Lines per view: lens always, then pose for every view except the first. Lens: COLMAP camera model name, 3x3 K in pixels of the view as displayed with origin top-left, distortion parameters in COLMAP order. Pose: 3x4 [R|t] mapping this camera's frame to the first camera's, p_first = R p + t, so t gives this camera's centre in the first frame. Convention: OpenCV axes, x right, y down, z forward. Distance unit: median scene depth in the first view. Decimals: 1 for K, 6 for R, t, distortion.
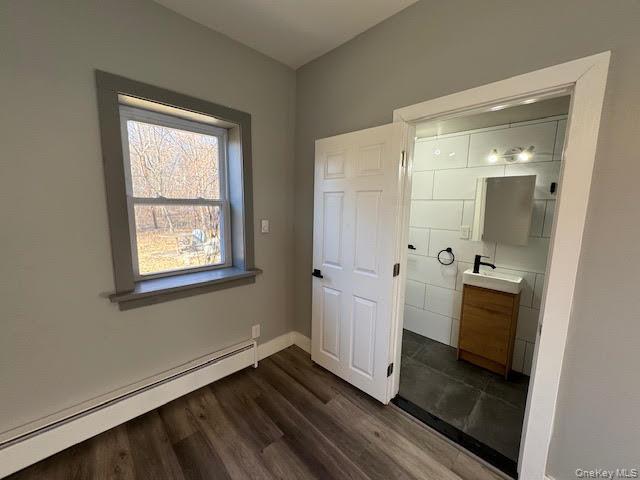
lens RADIAL K [[255.2, 0, 322.6], [0, 255.2, 240.5], [0, 0, 1]] dist [0.001434, -0.000468]
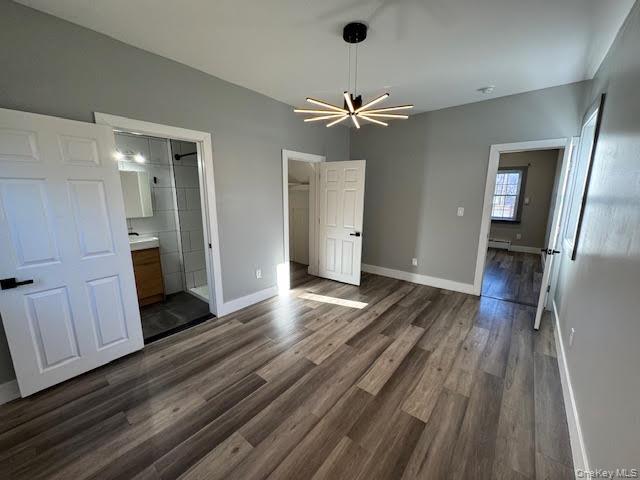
lens RADIAL K [[255.2, 0, 319.2], [0, 255.2, 239.0], [0, 0, 1]] dist [0.001434, -0.000468]
pose [[-0.113632, -0.197804, 0.973633, -0.894813], [0.134586, 0.967883, 0.212343, -0.041055], [-0.984365, 0.155166, -0.083361, 0.131935]]
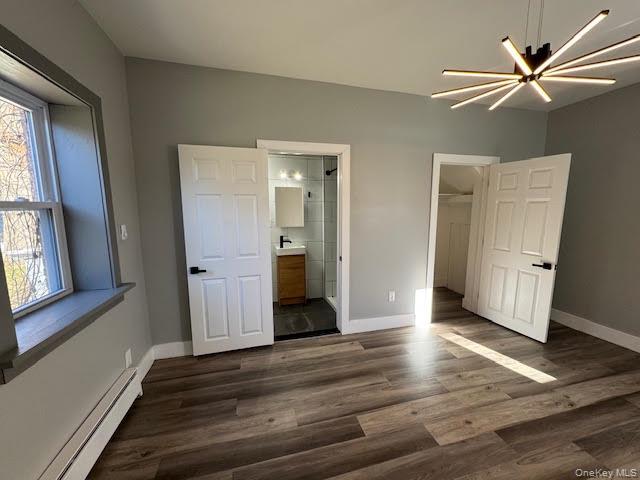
lens RADIAL K [[255.2, 0, 320.6], [0, 255.2, 239.9], [0, 0, 1]] dist [0.001434, -0.000468]
pose [[0.491371, -0.133395, 0.860675, -0.694838], [0.135022, 0.987921, 0.076031, -0.007514], [-0.860421, 0.078851, 0.503447, 0.005448]]
